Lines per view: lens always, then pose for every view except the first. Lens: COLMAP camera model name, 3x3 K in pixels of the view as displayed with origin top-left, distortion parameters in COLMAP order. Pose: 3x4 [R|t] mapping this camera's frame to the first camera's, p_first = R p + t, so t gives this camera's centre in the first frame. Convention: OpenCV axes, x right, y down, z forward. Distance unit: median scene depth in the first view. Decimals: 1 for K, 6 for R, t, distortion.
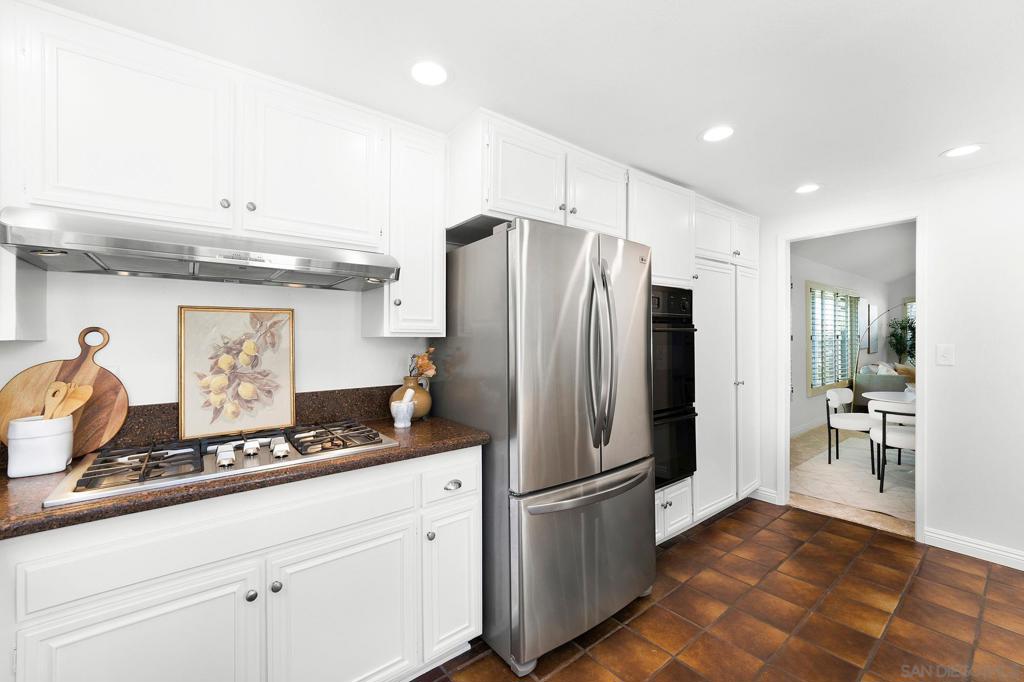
lens RADIAL K [[424.5, 0, 506.3], [0, 424.5, 343.5], [0, 0, 1]] dist [-0.000927, -0.005404]
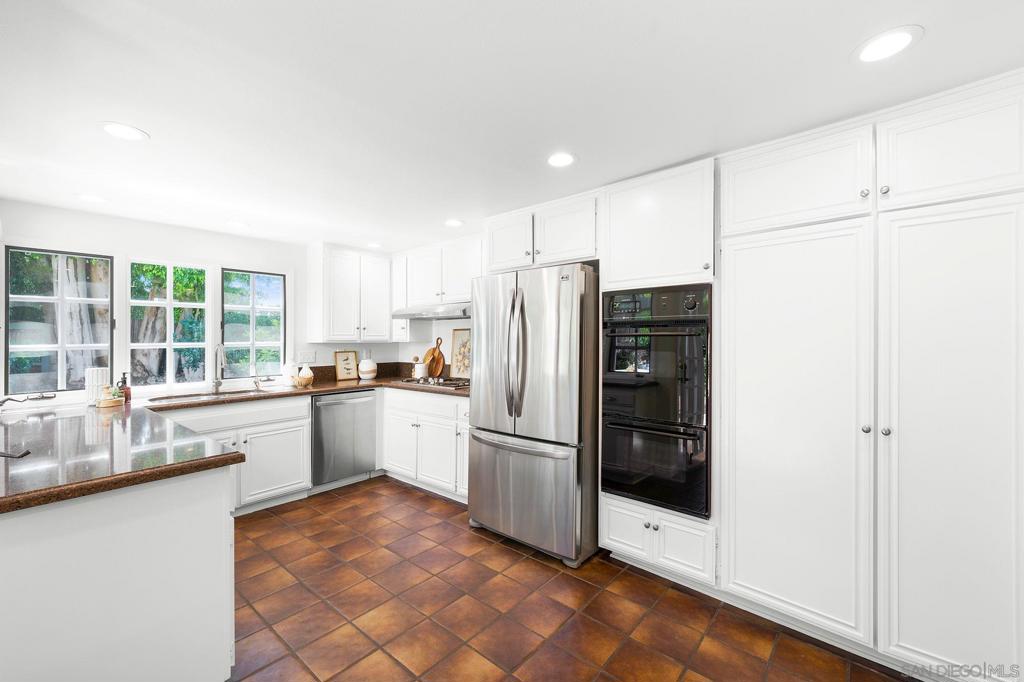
lens RADIAL K [[424.5, 0, 506.3], [0, 424.5, 343.5], [0, 0, 1]] dist [-0.000927, -0.005404]
pose [[0.167514, 0.006742, -0.985847, 1.824705], [-0.021718, 0.999759, 0.003147, -0.011866], [0.985630, 0.020883, 0.167620, 0.802625]]
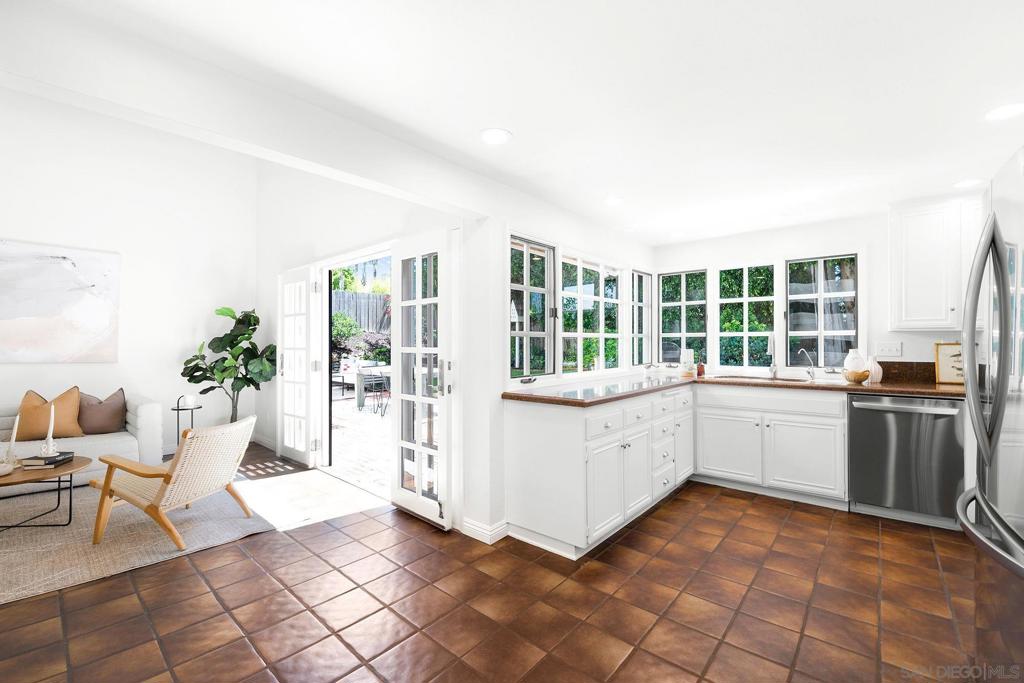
lens RADIAL K [[432.2, 0, 516.5], [0, 432.2, 338.4], [0, 0, 1]] dist [-0.001094, -0.013121]
pose [[-0.982508, -0.000066, -0.186219, 1.295710], [-0.004592, 0.999704, 0.023873, 0.007886], [0.186162, 0.024310, -0.982218, 1.723690]]
